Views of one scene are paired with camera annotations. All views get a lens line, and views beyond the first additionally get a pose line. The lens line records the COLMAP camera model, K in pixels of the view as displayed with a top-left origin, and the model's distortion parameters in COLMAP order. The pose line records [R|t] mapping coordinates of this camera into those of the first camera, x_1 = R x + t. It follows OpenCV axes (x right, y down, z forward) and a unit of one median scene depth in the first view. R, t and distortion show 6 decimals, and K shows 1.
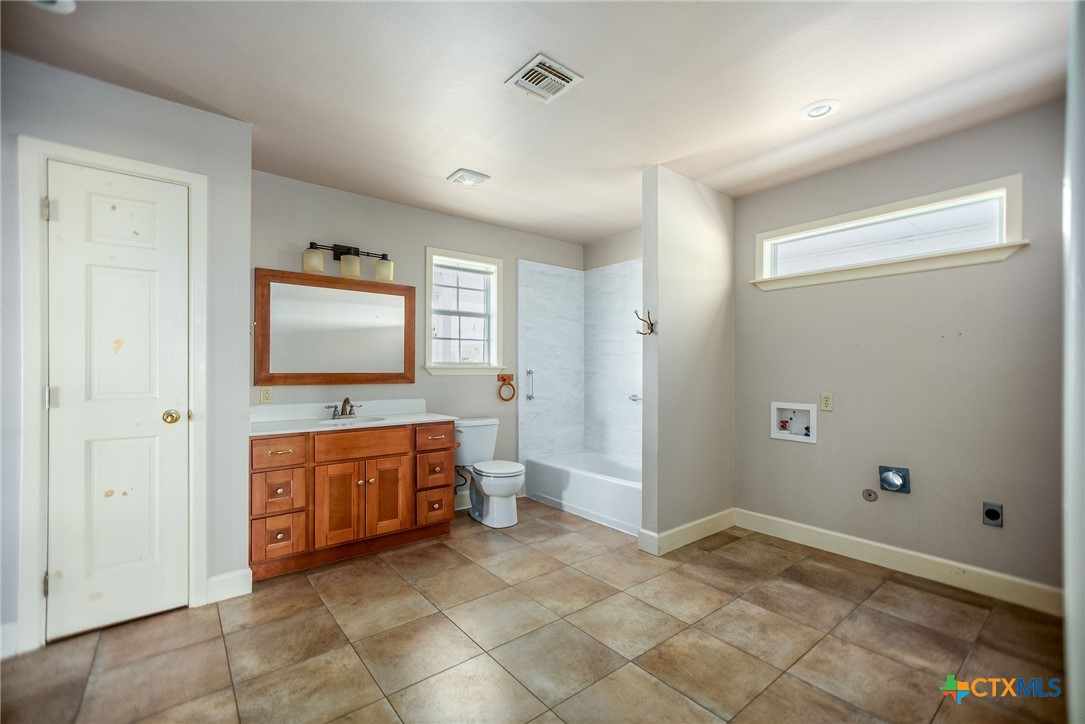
lens RADIAL K [[467.9, 0, 546.0], [0, 467.9, 370.5], [0, 0, 1]] dist [-0.001121, 0.002139]
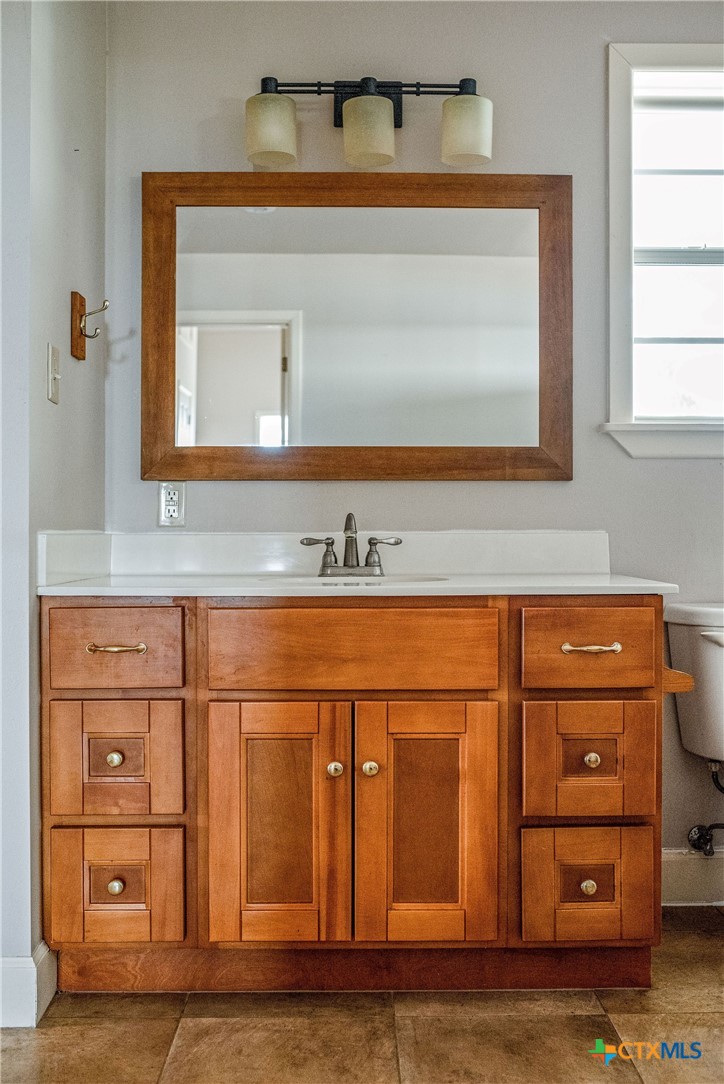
lens RADIAL K [[1060.2, 0, 359.3], [0, 1060.2, 535.1], [0, 0, 1]] dist [-0.030529, 0.000000]
pose [[0.791438, 0.002859, -0.611243, 0.050934], [-0.001277, 0.999995, 0.003023, 0.073343], [0.611248, -0.001612, 0.791437, 0.408682]]
